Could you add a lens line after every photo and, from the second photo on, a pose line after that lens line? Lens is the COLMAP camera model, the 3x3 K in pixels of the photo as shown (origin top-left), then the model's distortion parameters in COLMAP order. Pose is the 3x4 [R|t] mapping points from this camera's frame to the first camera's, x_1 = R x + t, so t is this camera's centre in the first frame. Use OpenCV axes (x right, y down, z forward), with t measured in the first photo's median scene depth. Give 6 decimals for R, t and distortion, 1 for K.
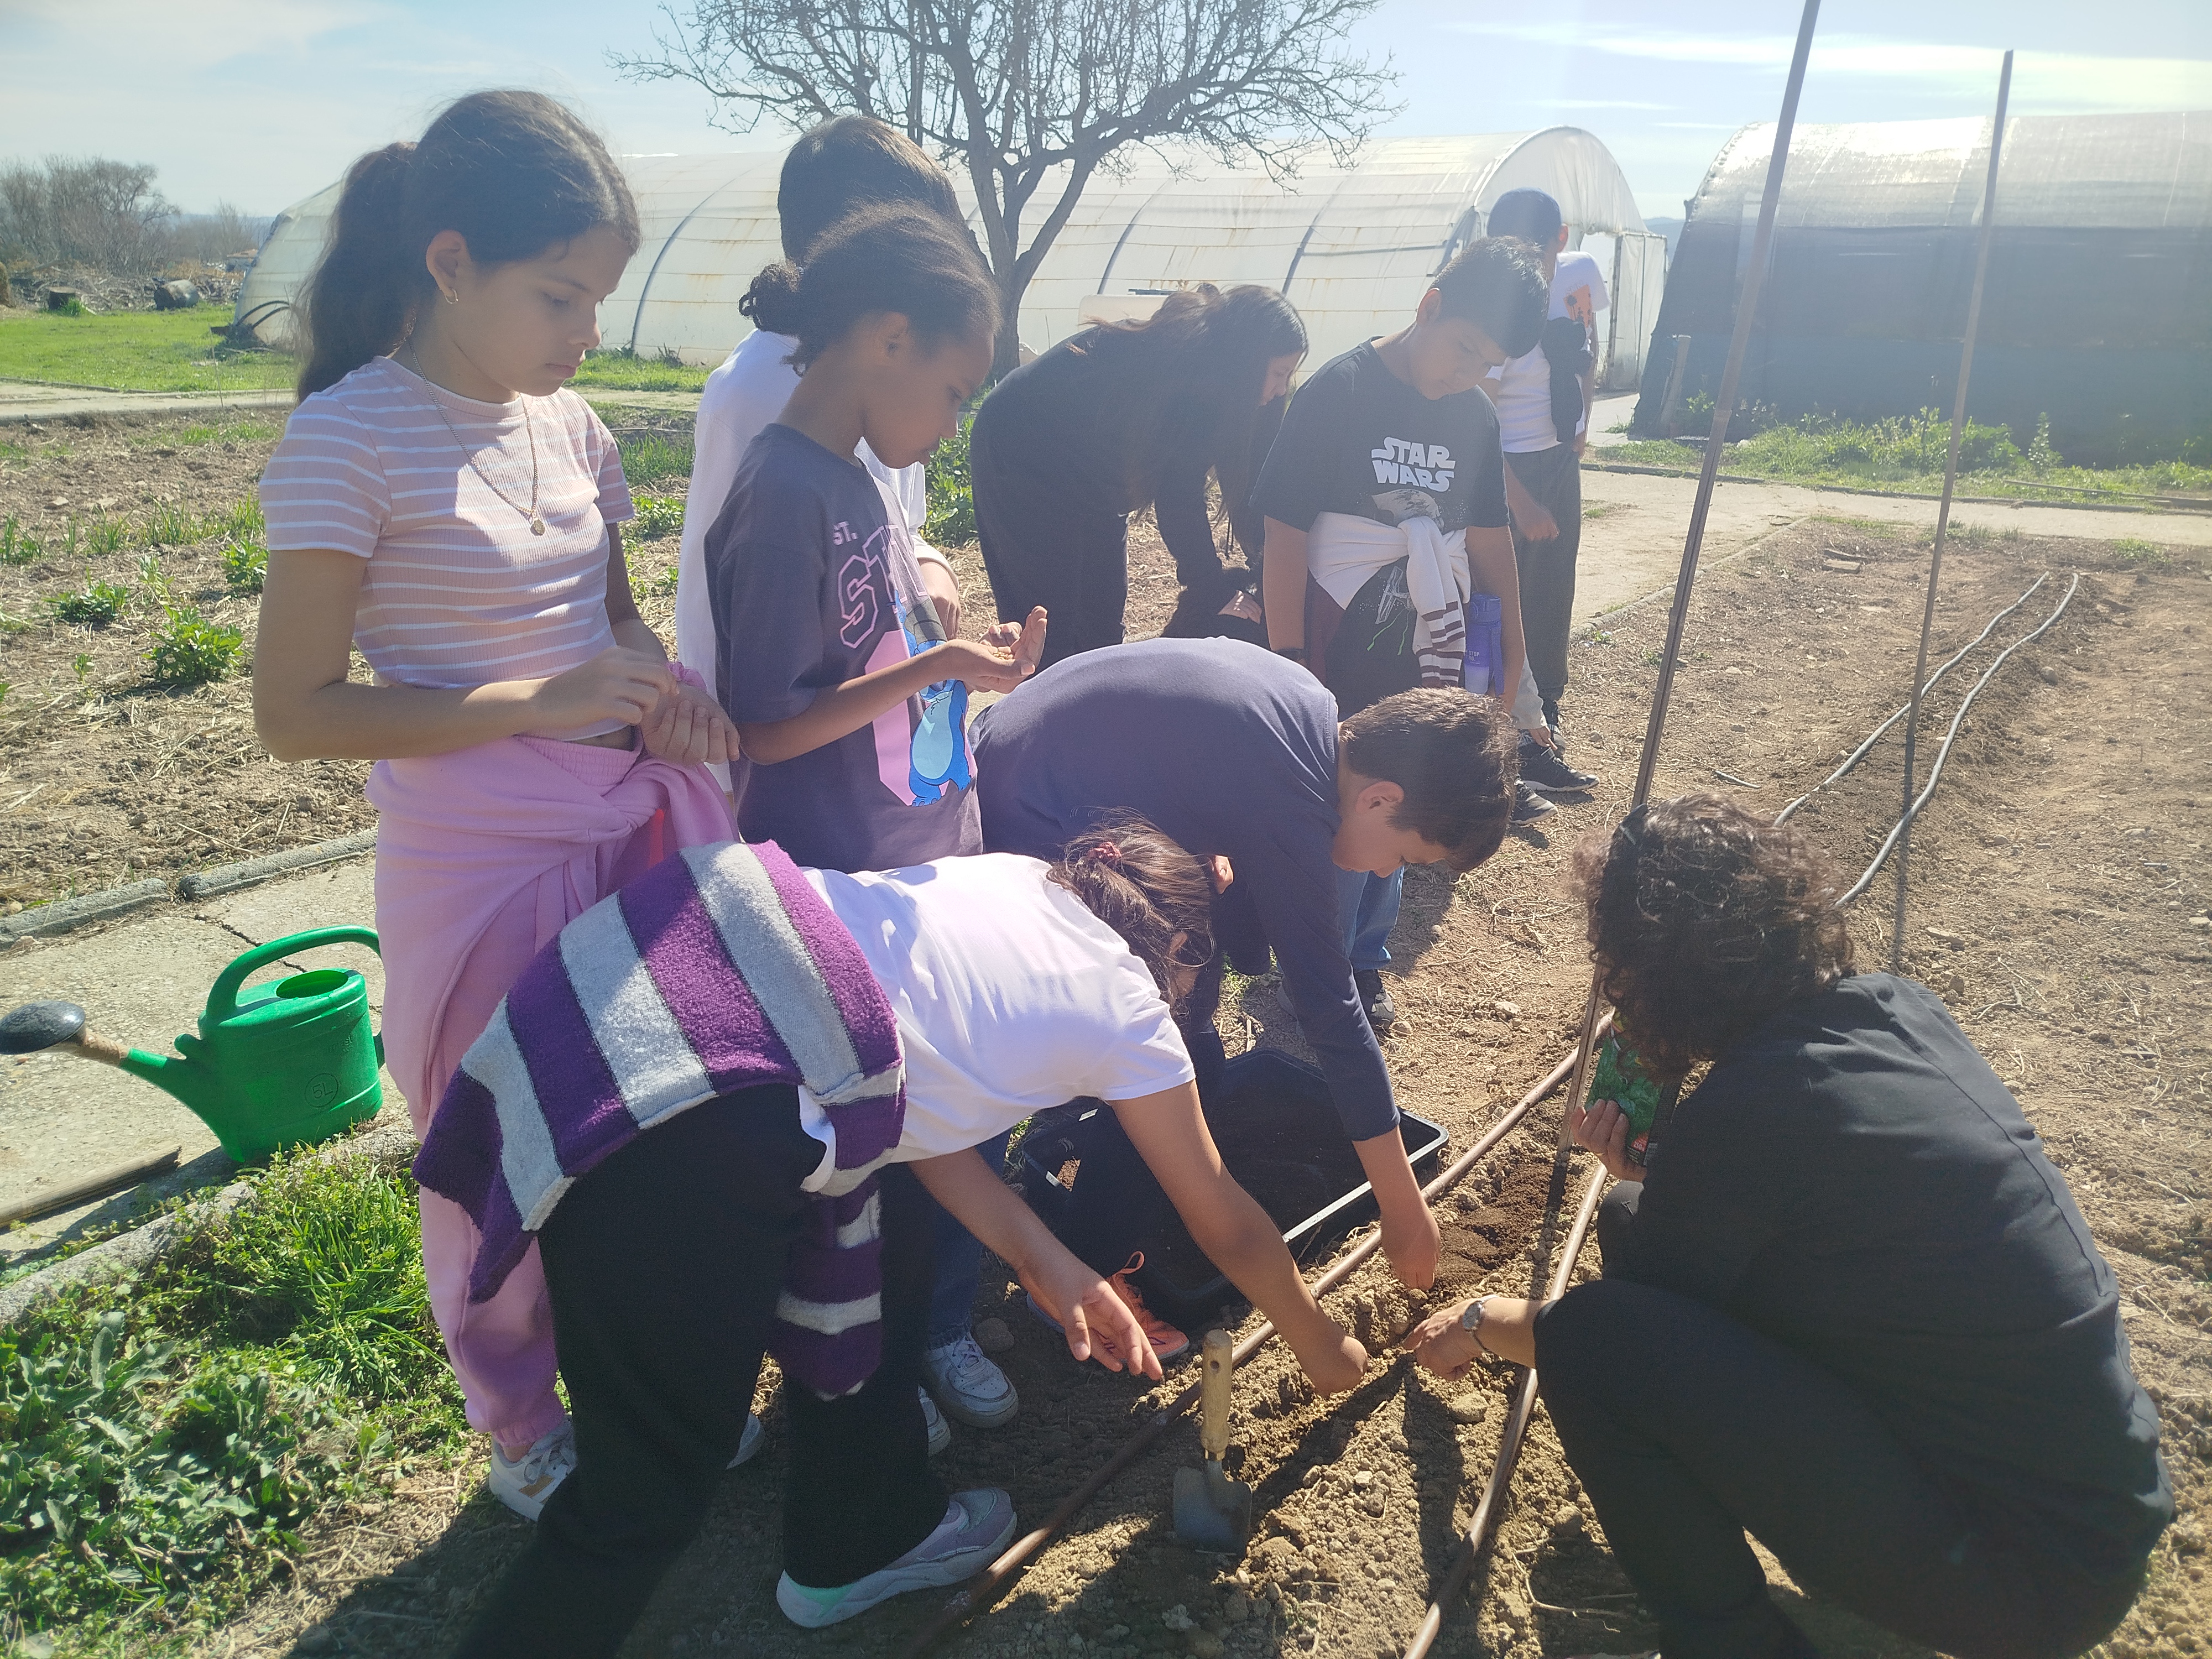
lens RADIAL K [[1537.9, 0, 1111.9], [0, 1537.9, 833.6], [0, 0, 1]] dist [0.033686, -0.034057]
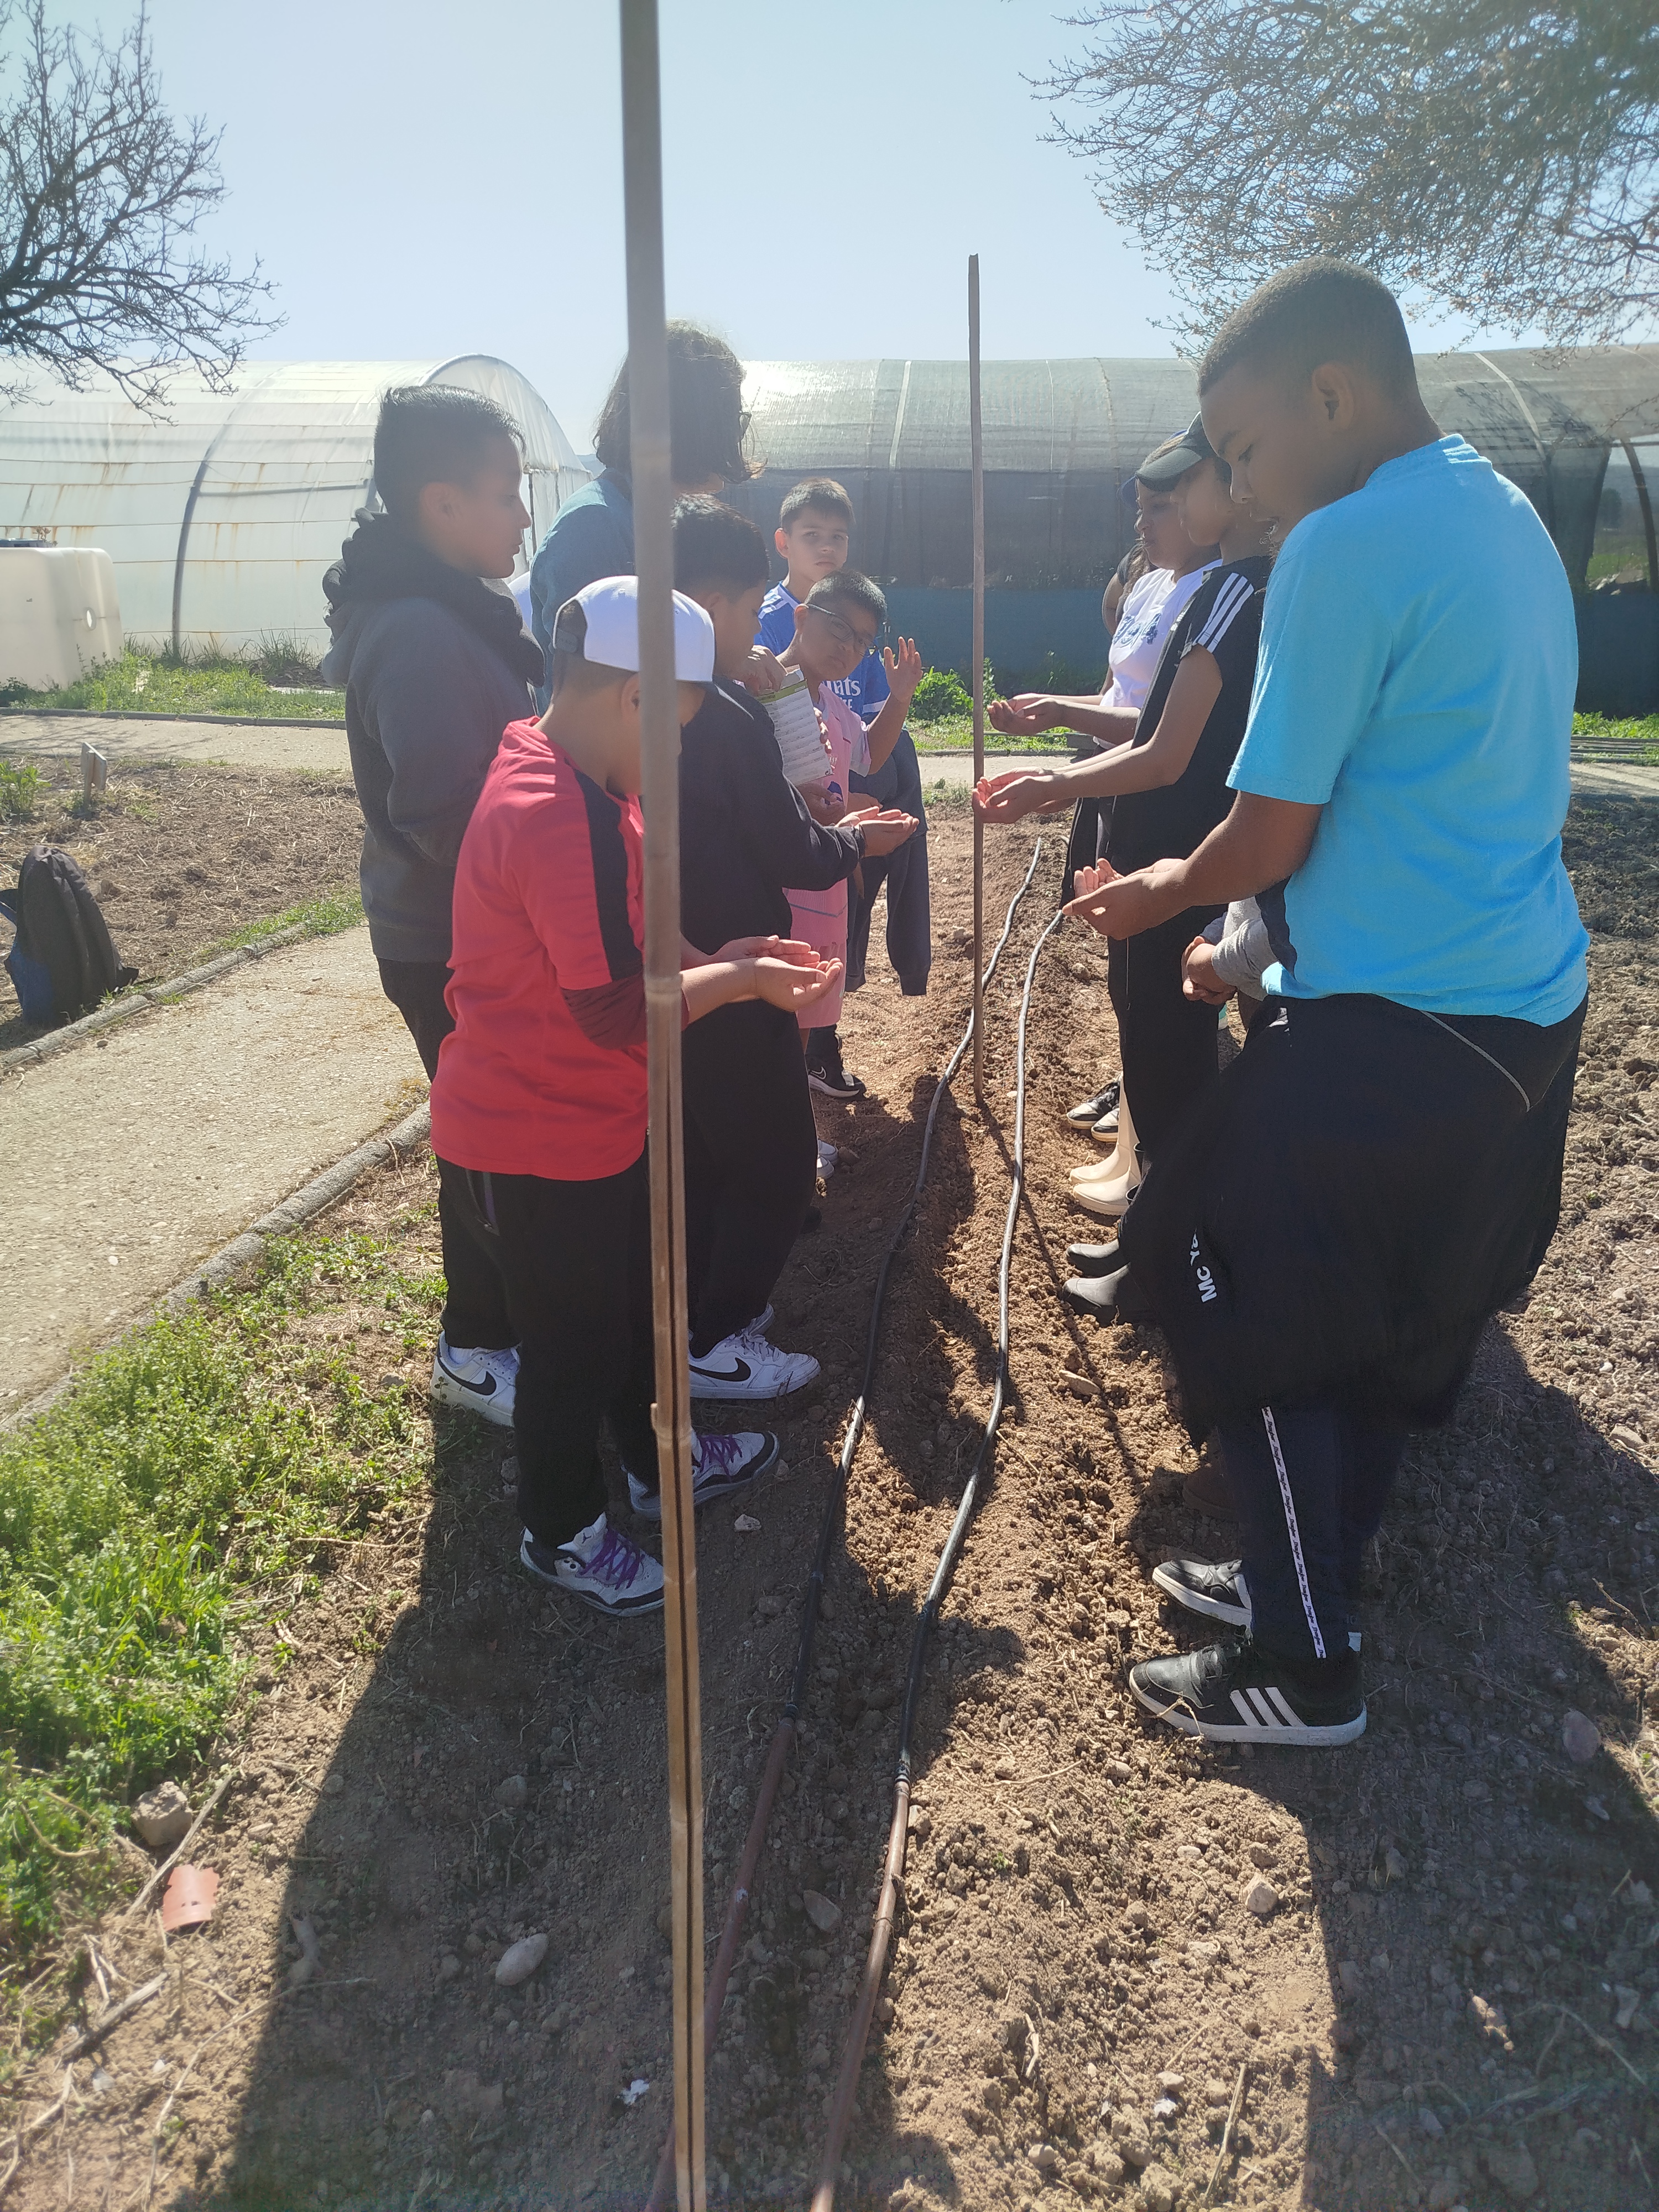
lens RADIAL K [[1537.9, 0, 833.4], [0, 1537.9, 1120.2], [0, 0, 1]] dist [0.033686, -0.034057]
pose [[0.897042, -0.168427, 0.408593, 0.037721], [0.156804, 0.985678, 0.062055, -0.041449], [-0.413193, 0.008403, 0.910605, 0.100508]]
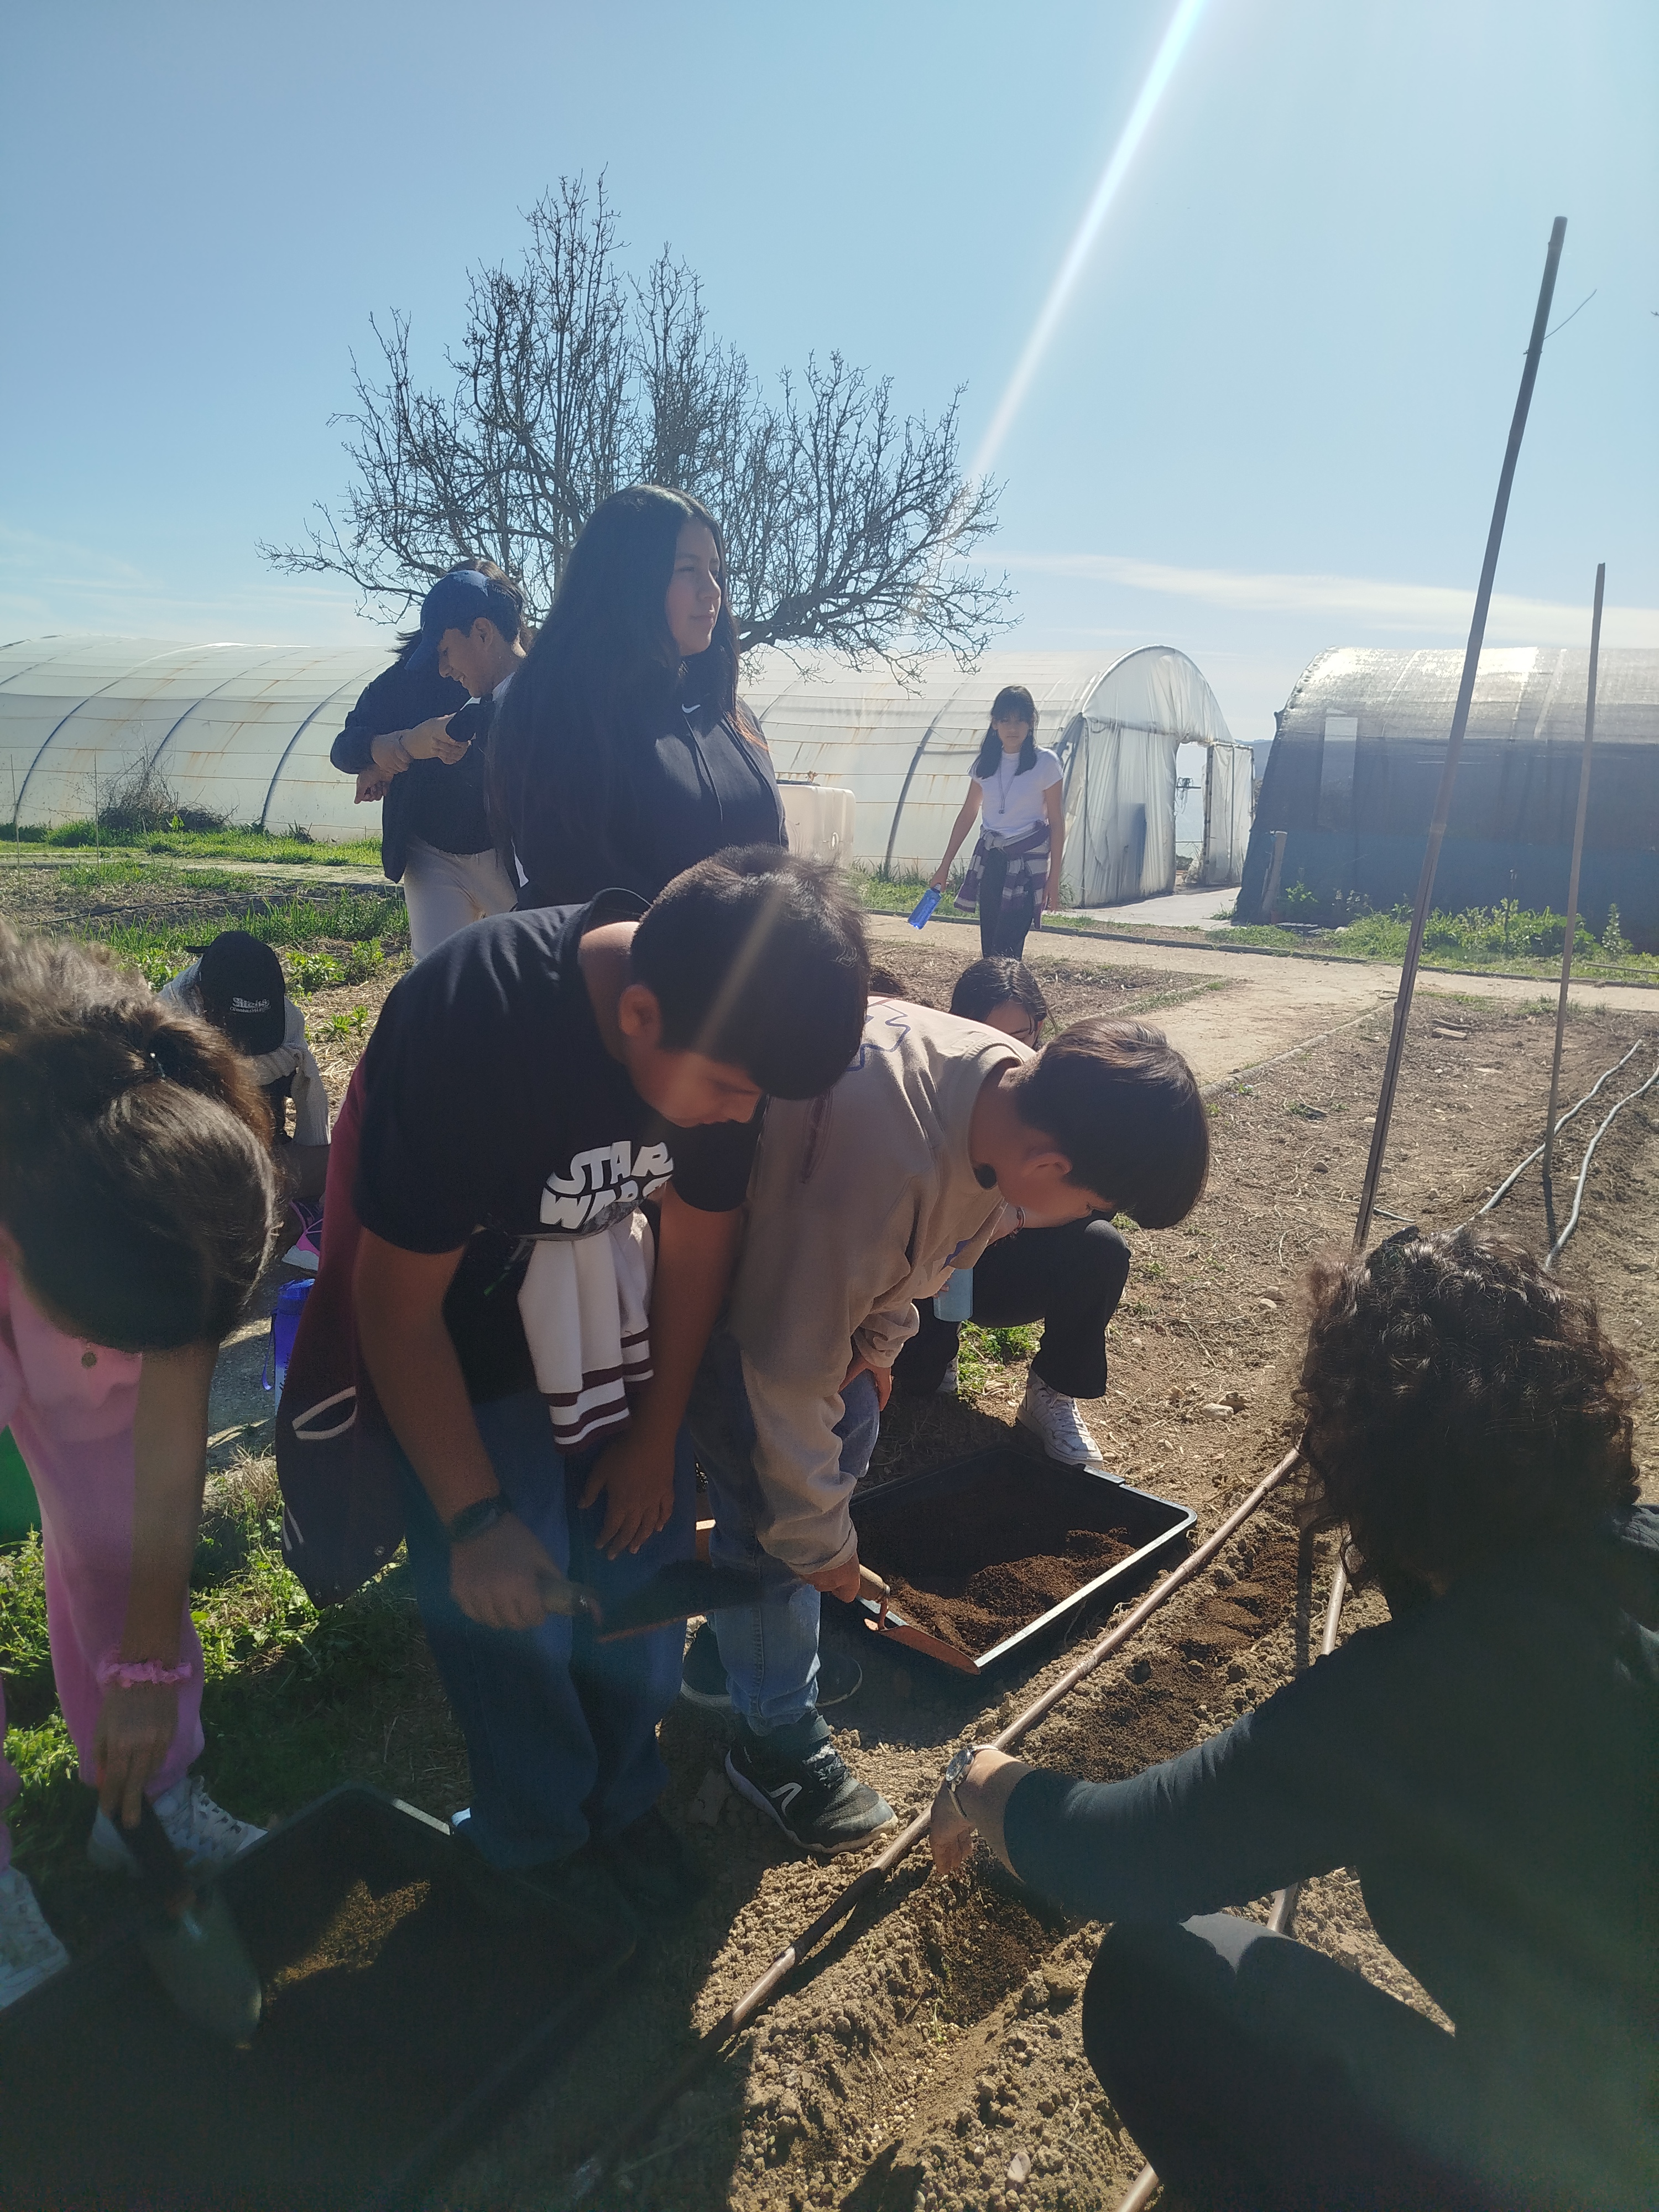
lens RADIAL K [[1537.9, 0, 842.1], [0, 1537.9, 1111.1], [0, 0, 1]] dist [0.033686, -0.034057]
pose [[0.996713, 0.007586, 0.080656, -0.018439], [0.003322, 0.990940, -0.134264, 0.012381], [-0.080943, 0.134090, 0.987658, -0.004627]]
